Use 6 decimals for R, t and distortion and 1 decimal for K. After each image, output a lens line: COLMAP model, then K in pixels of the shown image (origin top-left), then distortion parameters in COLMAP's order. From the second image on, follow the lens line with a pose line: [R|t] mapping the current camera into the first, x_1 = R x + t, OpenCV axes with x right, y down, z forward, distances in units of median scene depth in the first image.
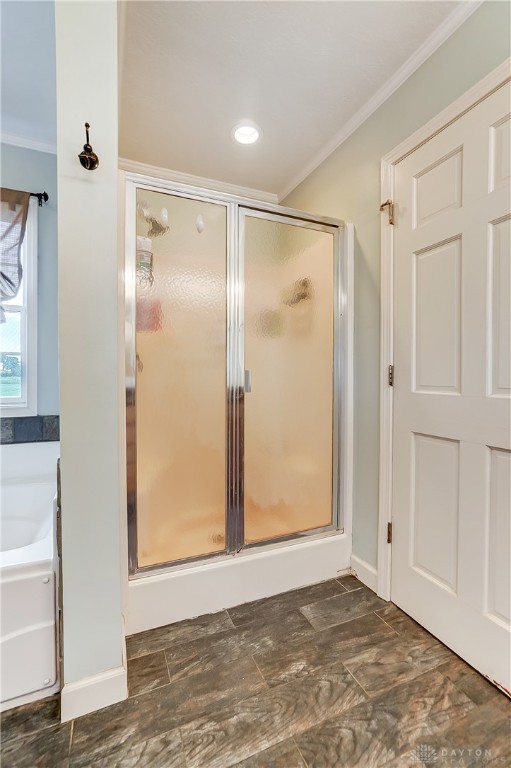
lens RADIAL K [[351.6, 0, 257.5], [0, 351.6, 382.7], [0, 0, 1]] dist [-0.048227, 0.013924]
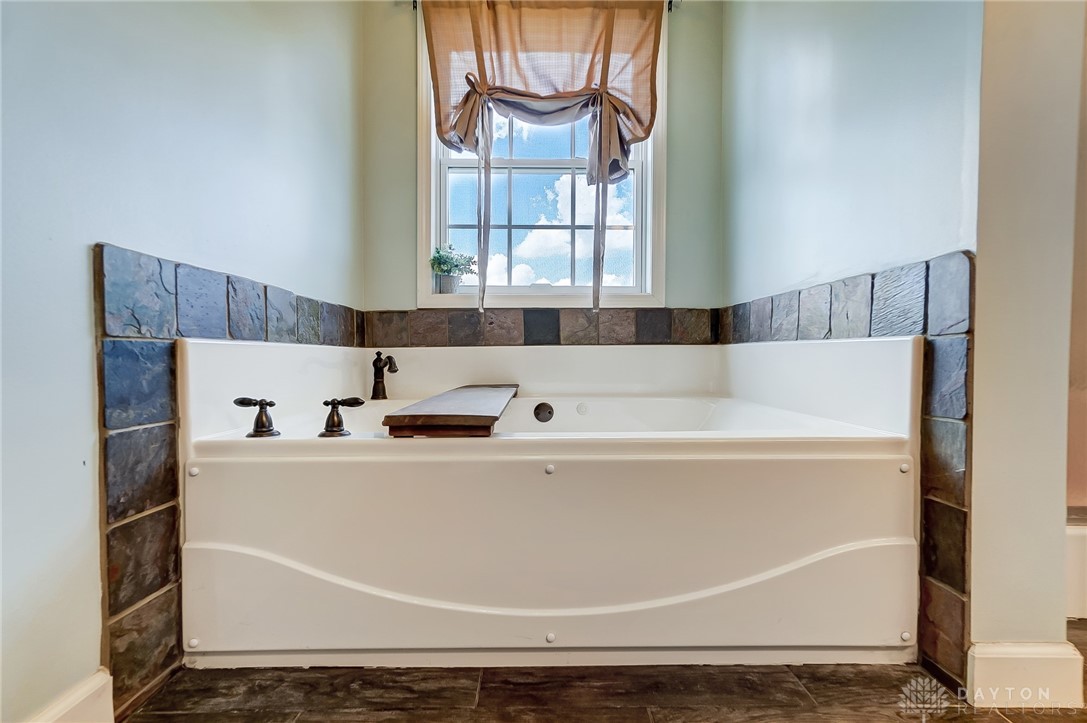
lens RADIAL K [[497.7, 0, 544.2], [0, 497.7, 361.4], [0, 0, 1]] dist [-0.048227, 0.013924]
pose [[0.917085, 0.006207, -0.398644, -0.488756], [-0.008830, 0.999950, -0.004745, 0.225973], [0.398594, 0.007872, 0.917094, -0.025828]]
